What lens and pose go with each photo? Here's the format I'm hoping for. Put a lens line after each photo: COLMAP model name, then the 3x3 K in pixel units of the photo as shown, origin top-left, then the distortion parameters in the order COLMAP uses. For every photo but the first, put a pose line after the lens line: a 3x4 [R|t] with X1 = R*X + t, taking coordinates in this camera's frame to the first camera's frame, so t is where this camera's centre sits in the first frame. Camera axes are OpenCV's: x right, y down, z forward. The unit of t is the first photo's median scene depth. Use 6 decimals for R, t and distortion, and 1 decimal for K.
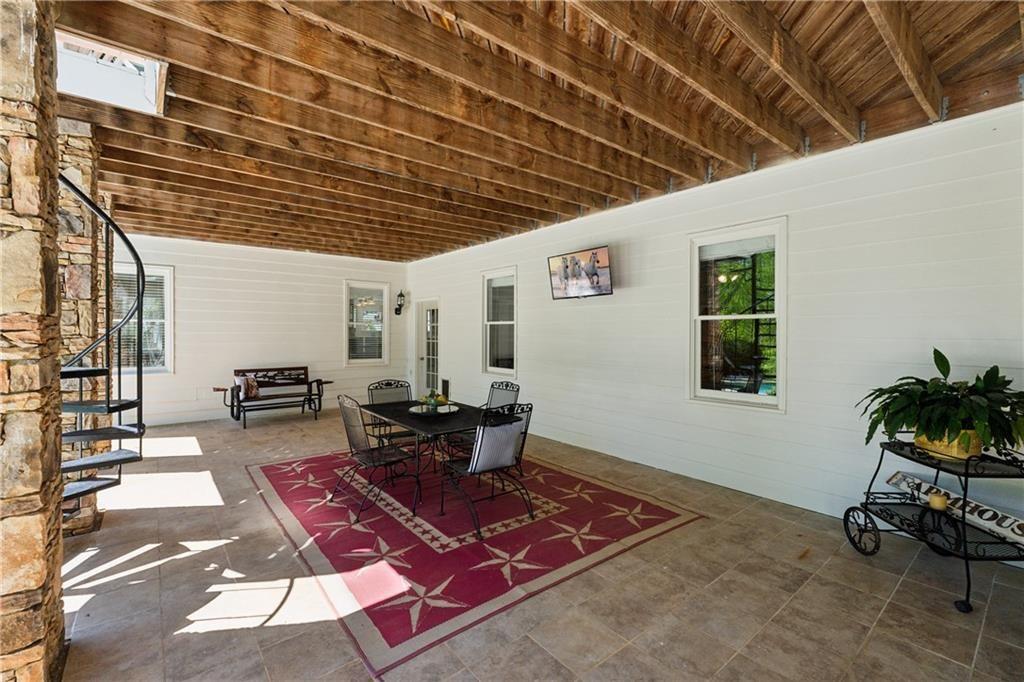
lens RADIAL K [[445.5, 0, 514.6], [0, 445.5, 334.9], [0, 0, 1]] dist [-0.008234, -0.000884]
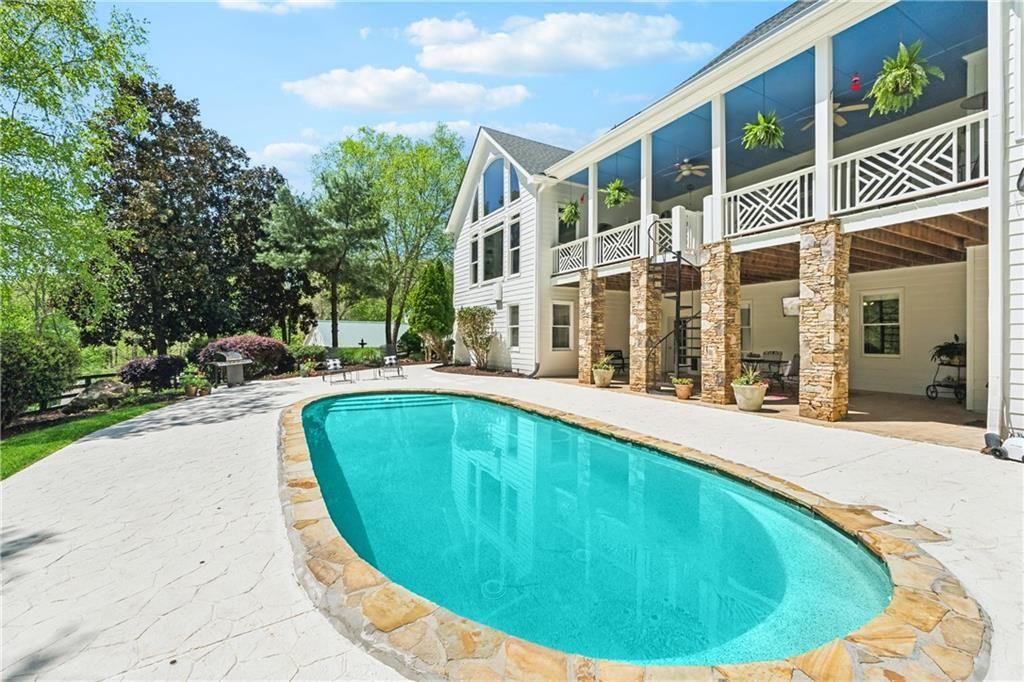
lens RADIAL K [[445.5, 0, 509.0], [0, 445.5, 336.8], [0, 0, 1]] dist [-0.008234, -0.000884]
pose [[0.988691, 0.002077, -0.149955, -1.084719], [-0.004198, 0.999896, -0.013831, 0.067889], [0.149911, 0.014304, 0.988596, -1.616665]]
